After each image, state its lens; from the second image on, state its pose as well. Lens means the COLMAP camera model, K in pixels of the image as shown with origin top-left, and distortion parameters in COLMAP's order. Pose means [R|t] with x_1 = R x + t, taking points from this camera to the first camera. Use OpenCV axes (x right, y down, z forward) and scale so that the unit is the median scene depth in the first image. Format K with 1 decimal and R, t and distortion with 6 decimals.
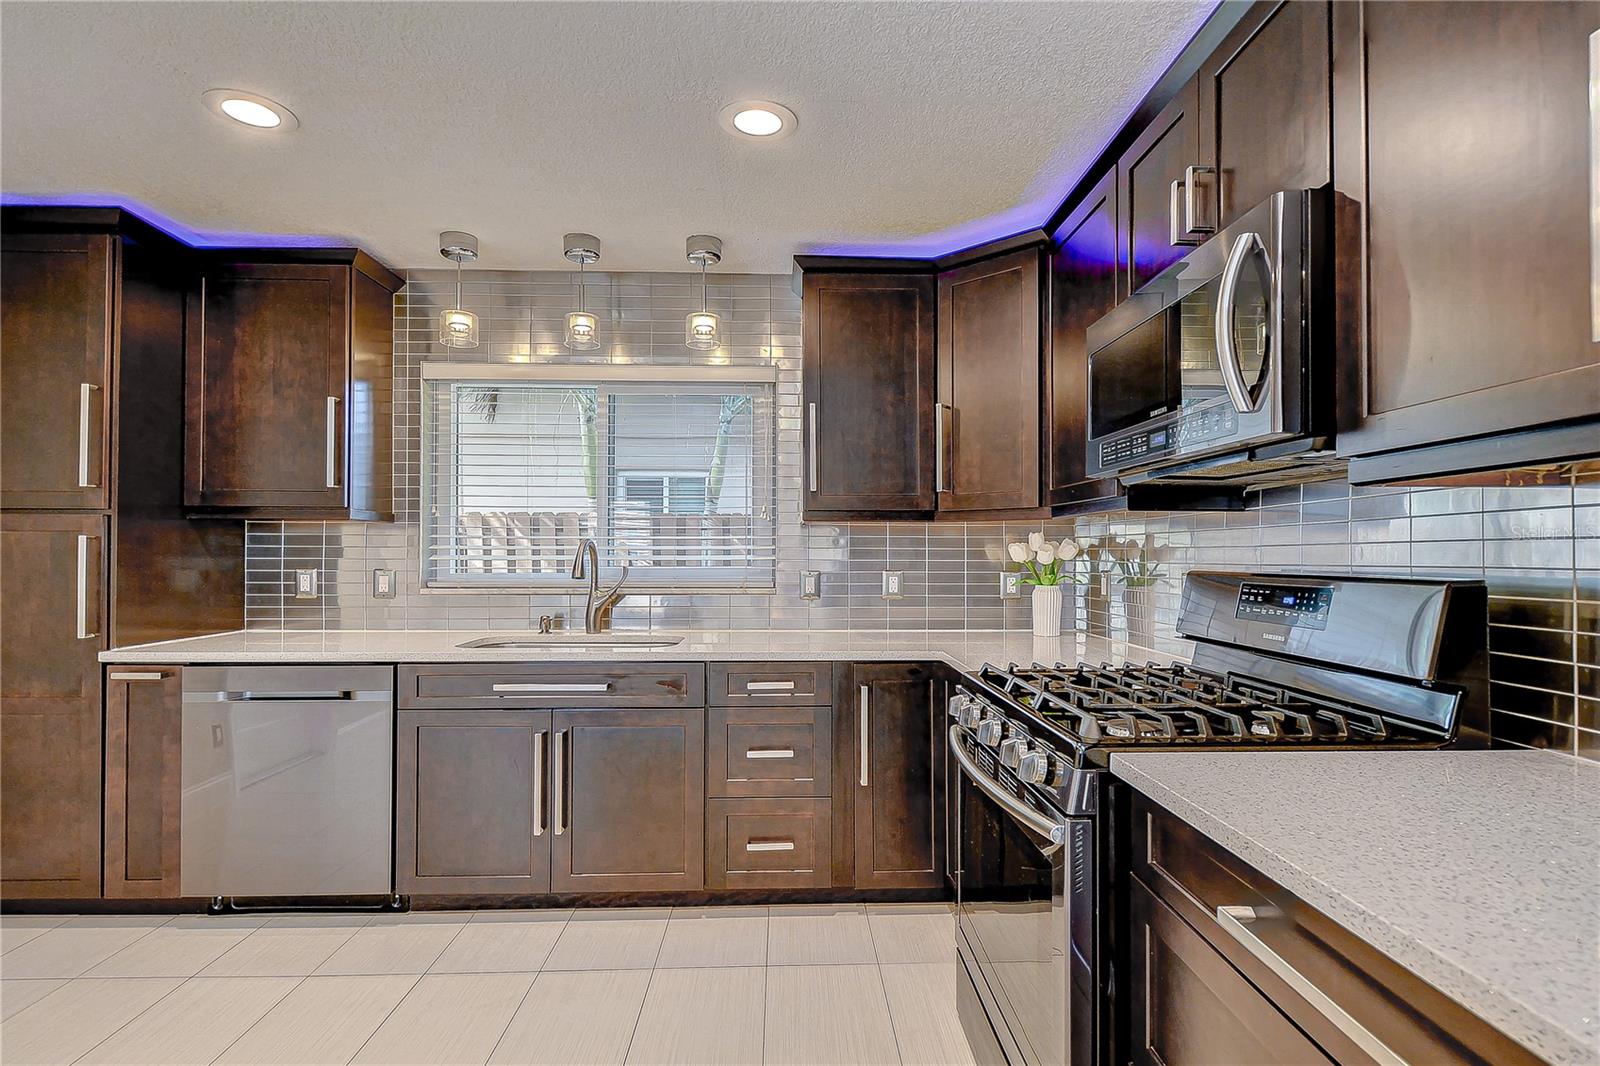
lens RADIAL K [[801.5, 0, 804.8], [0, 801.5, 543.0], [0, 0, 1]] dist [0.009541, -0.007675]
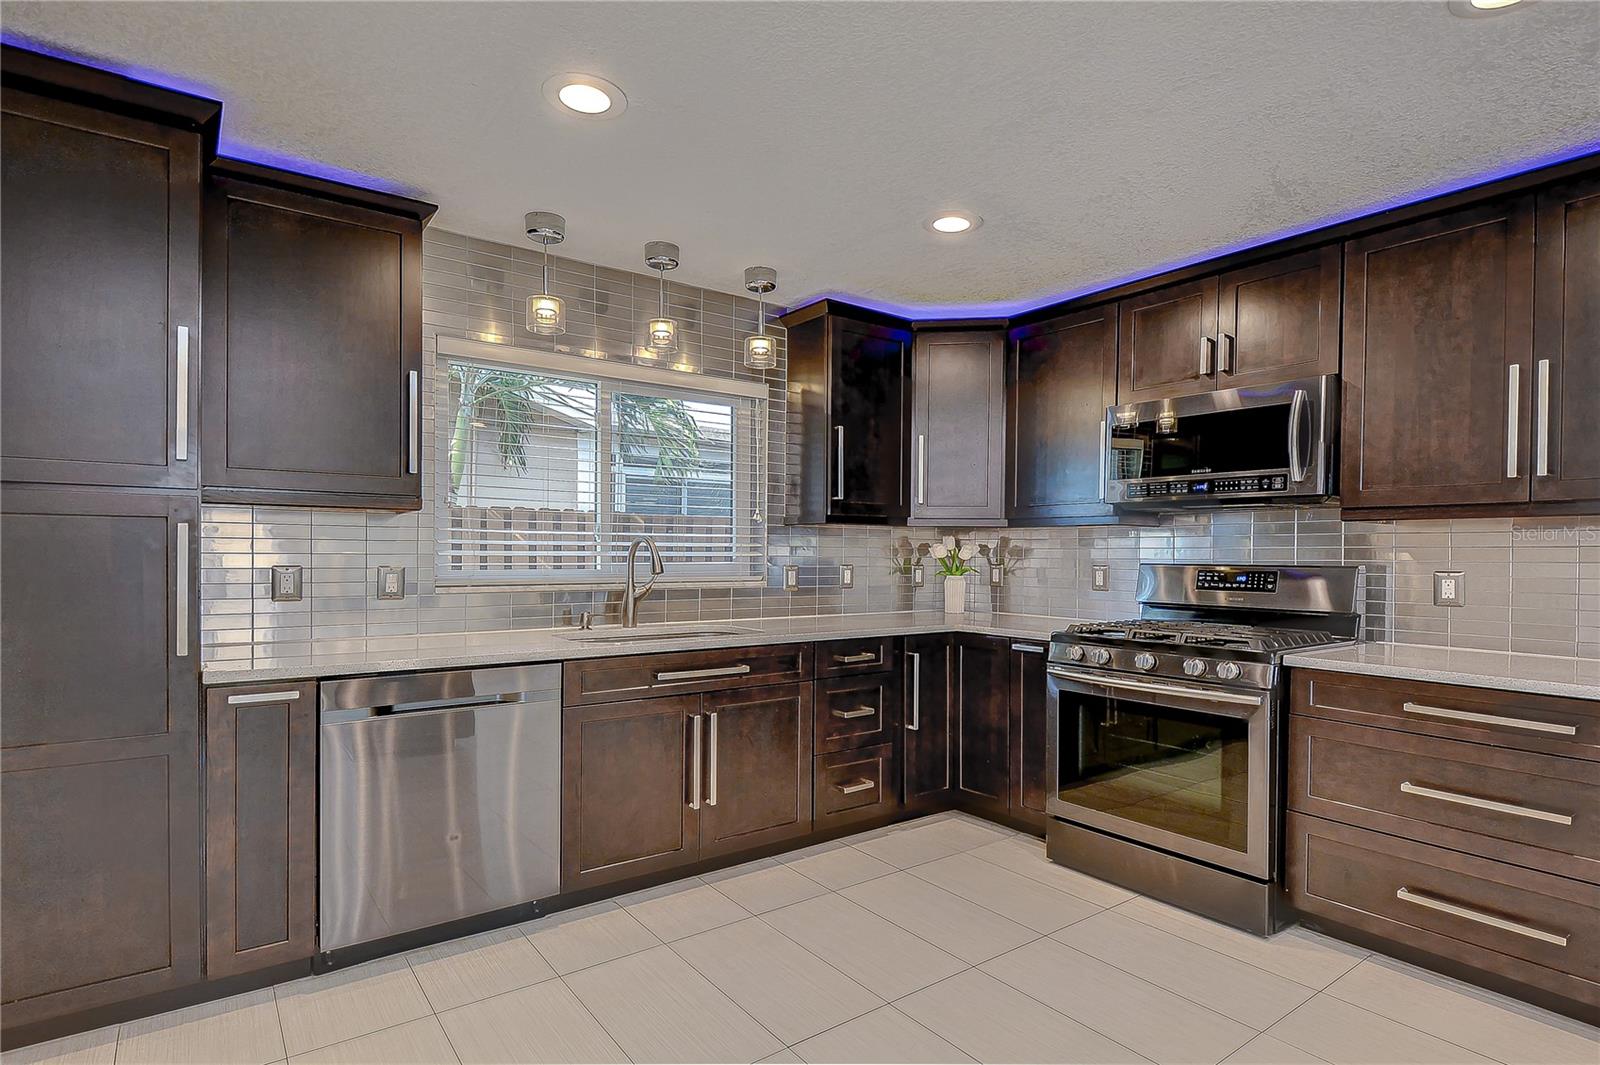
lens RADIAL K [[843.0, 0, 814.7], [0, 843.0, 559.4], [0, 0, 1]] dist [0.014516, -0.000368]
pose [[0.821838, 0.000639, 0.569721, -0.739771], [-0.014183, 0.999712, 0.019338, 0.001580], [-0.569545, -0.023973, 0.821611, -0.021510]]
